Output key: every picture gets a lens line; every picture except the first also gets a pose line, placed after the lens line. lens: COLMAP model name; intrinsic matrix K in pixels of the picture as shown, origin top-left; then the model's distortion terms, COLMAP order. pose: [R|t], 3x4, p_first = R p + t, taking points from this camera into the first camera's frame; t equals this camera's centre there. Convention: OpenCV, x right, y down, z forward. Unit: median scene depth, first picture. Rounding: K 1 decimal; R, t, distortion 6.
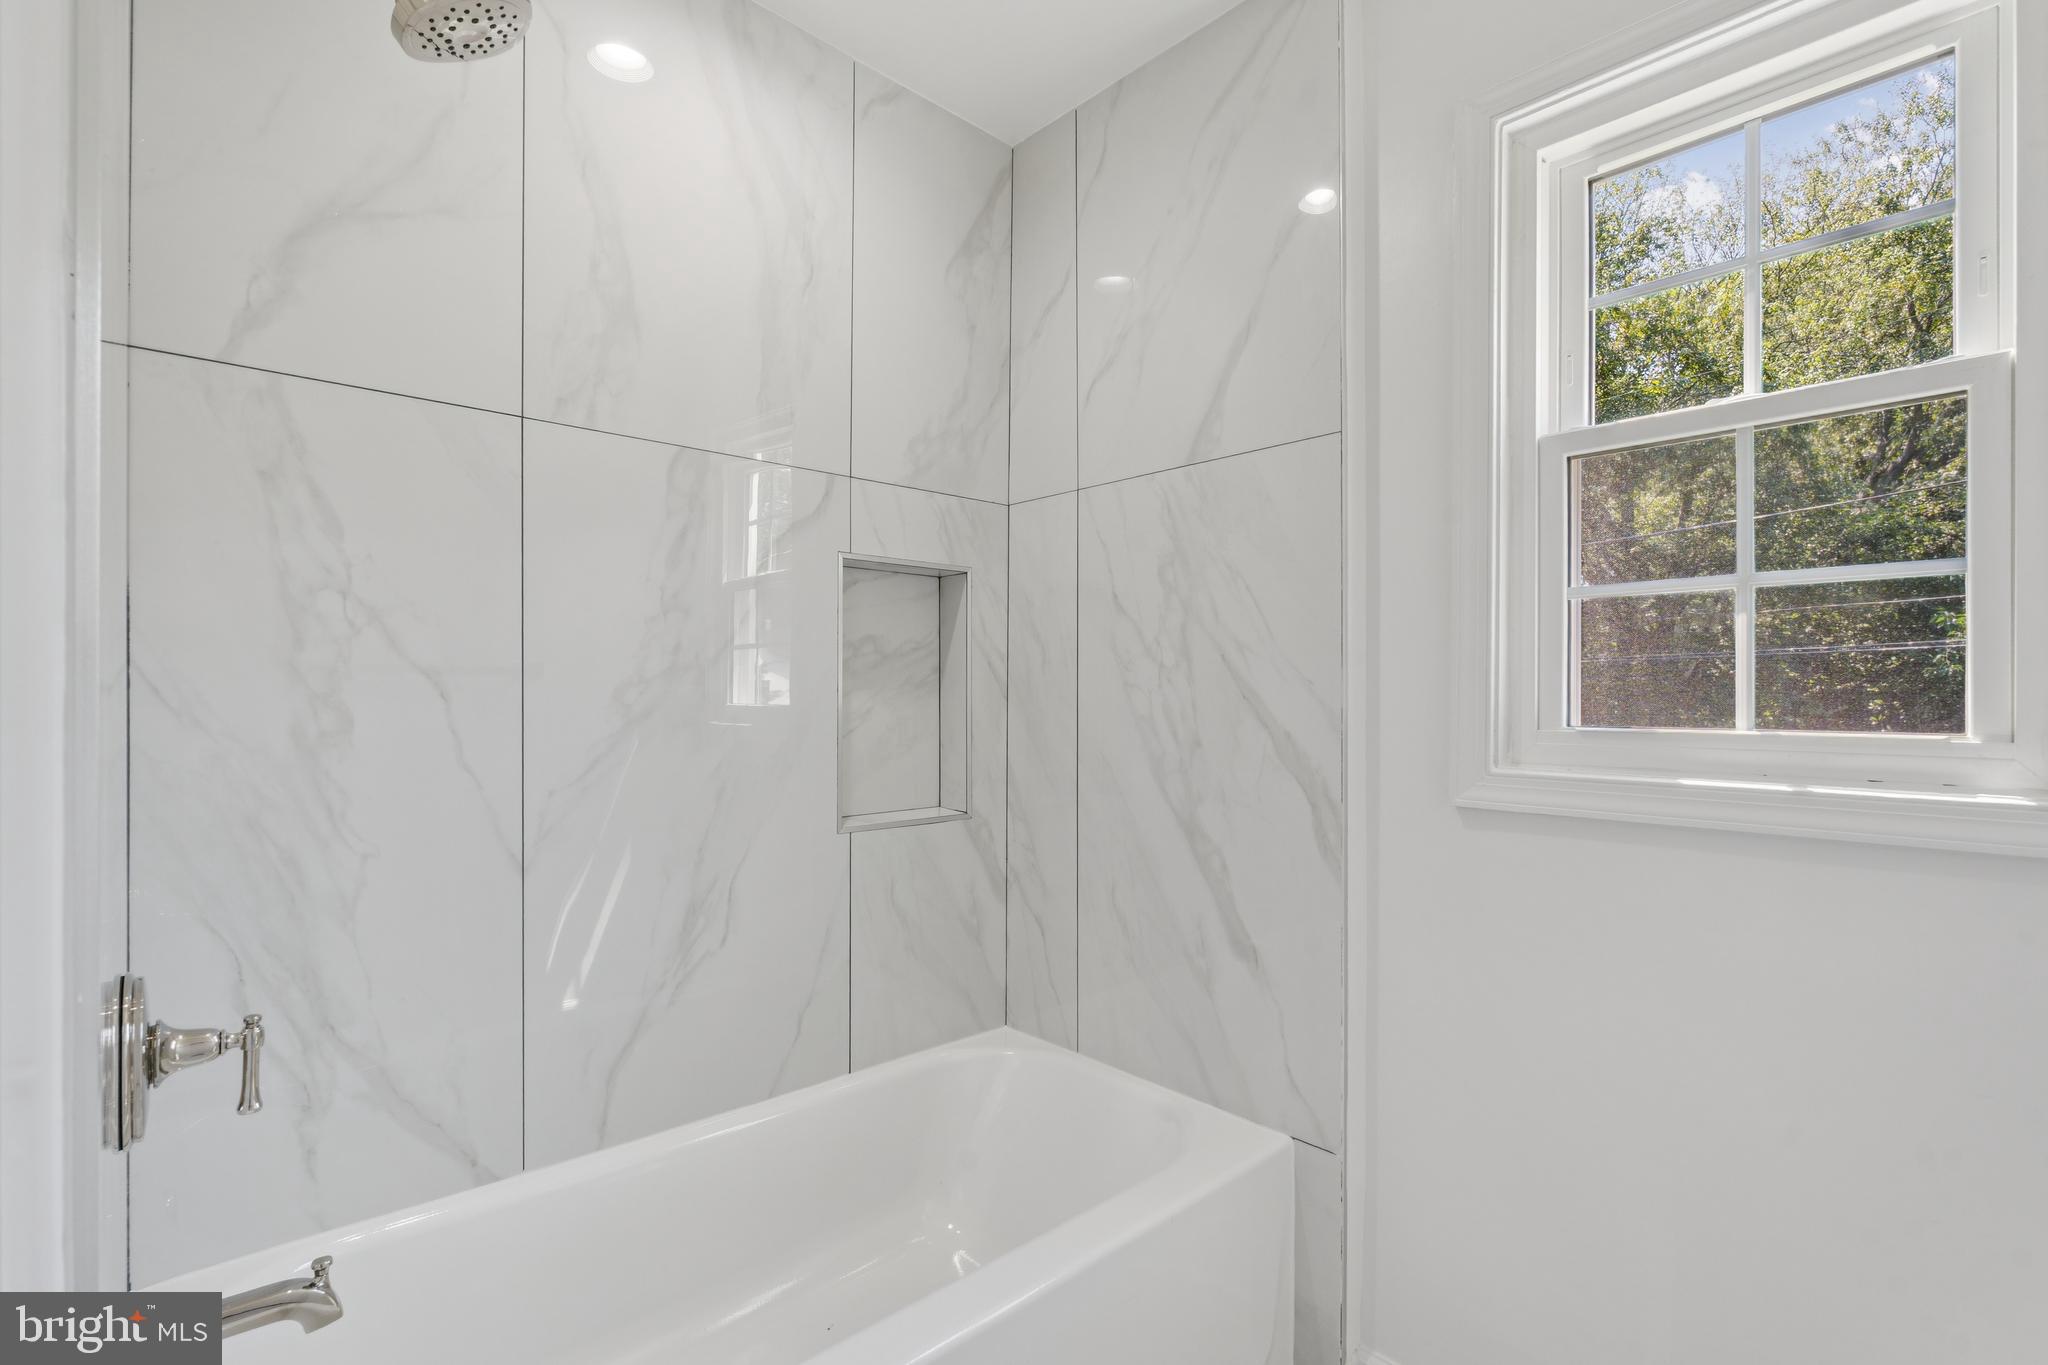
lens RADIAL K [[913.1, 0, 1017.1], [0, 913.1, 668.4], [0, 0, 1]] dist [-0.008931, -0.000543]
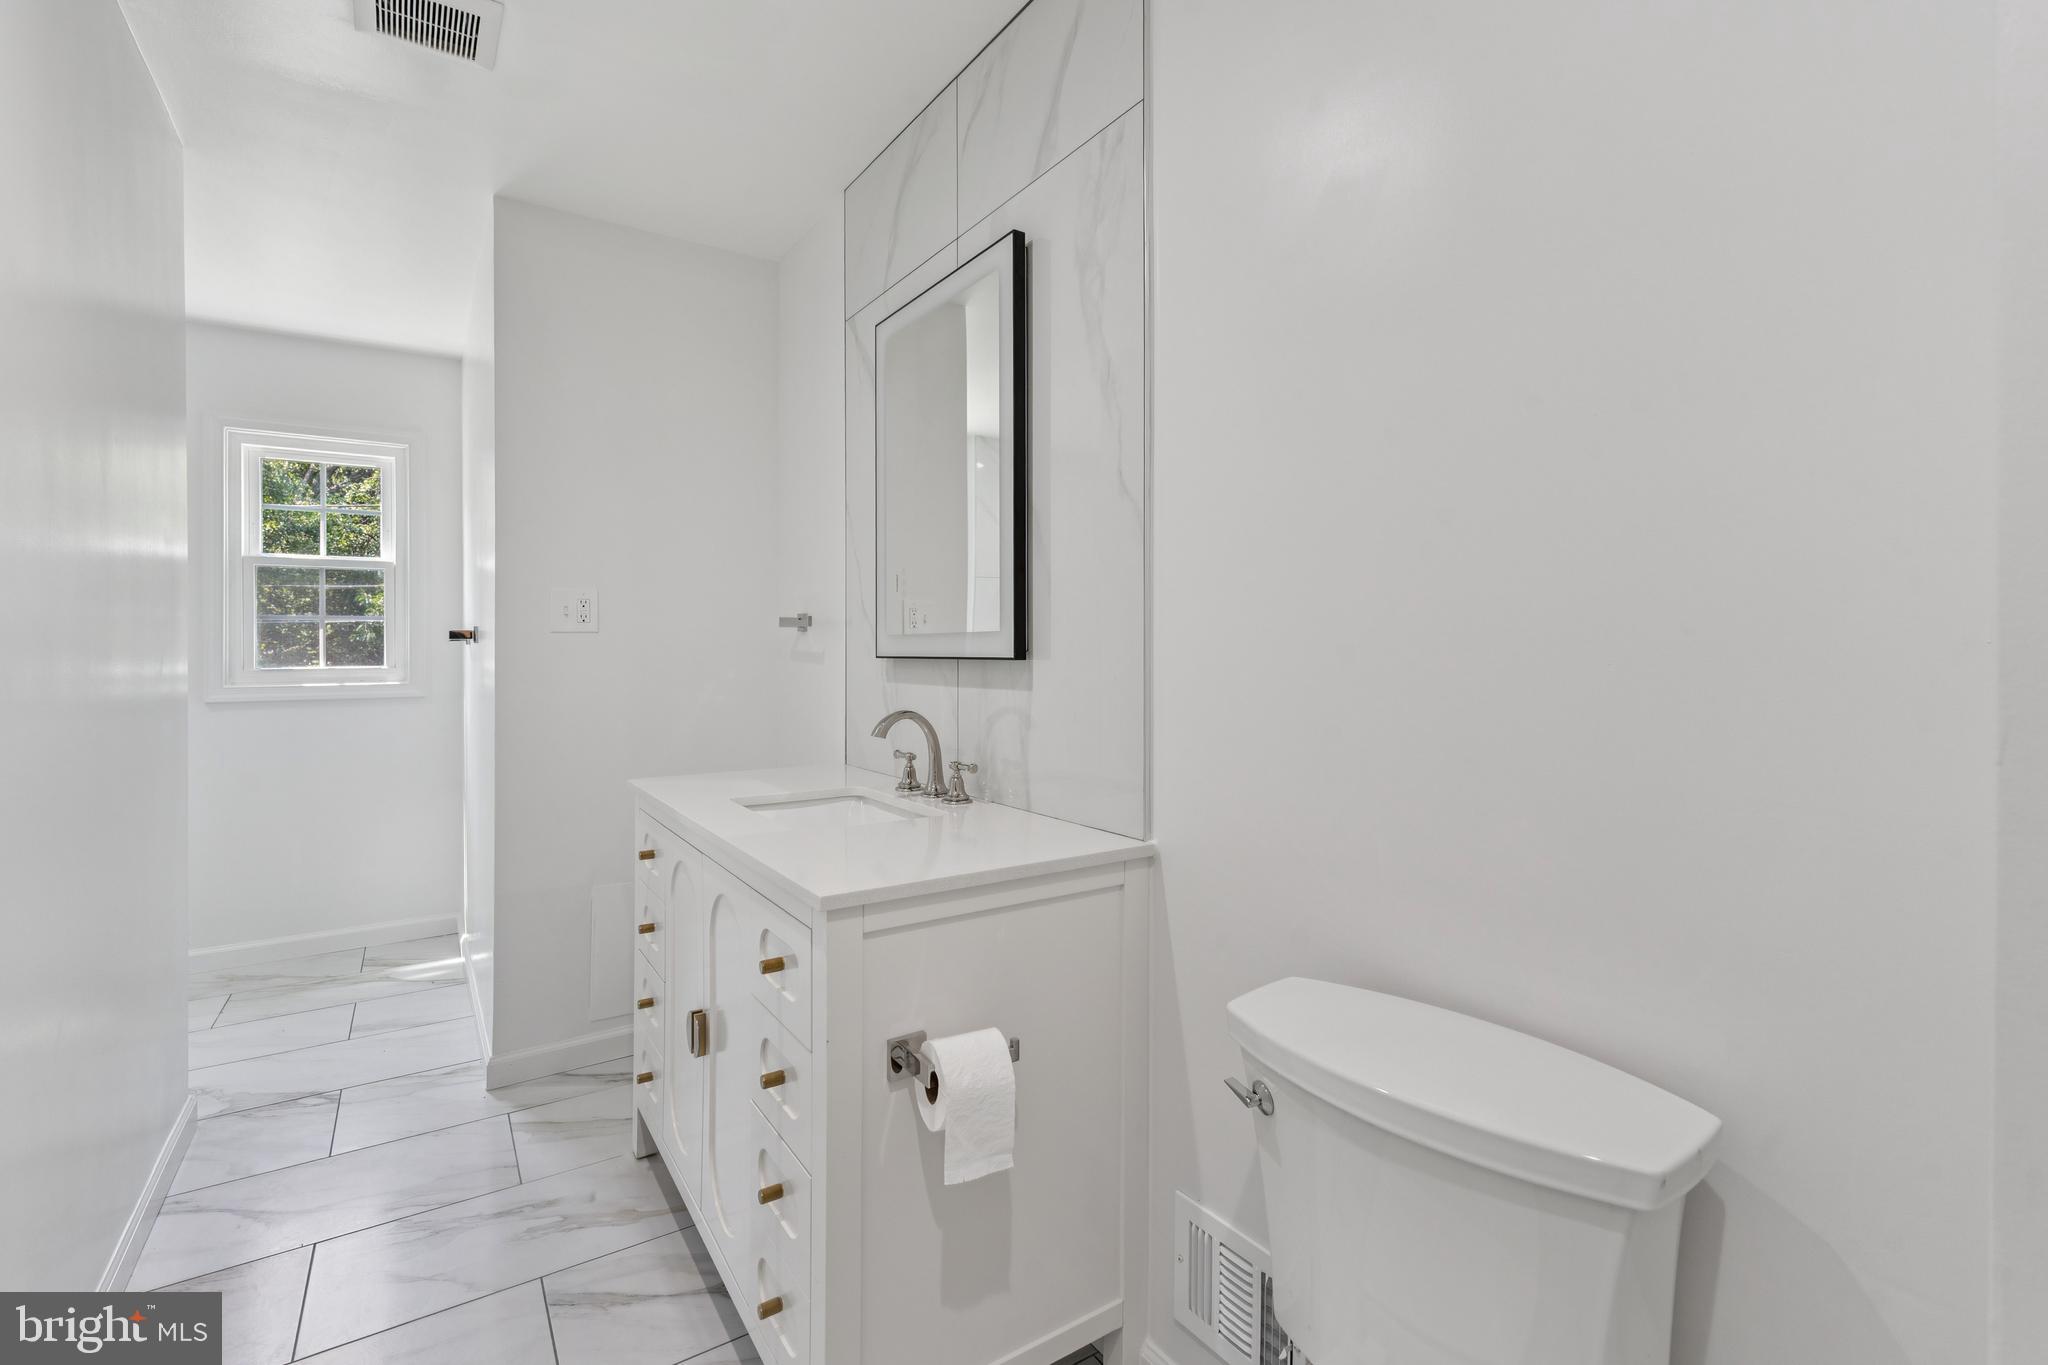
lens RADIAL K [[913.1, 0, 1017.1], [0, 913.1, 668.4], [0, 0, 1]] dist [-0.008931, -0.000543]
pose [[0.147946, -0.029886, 0.988544, -1.625405], [-0.007660, 0.999479, 0.031363, -0.030006], [-0.988966, -0.012212, 0.147640, -1.529579]]
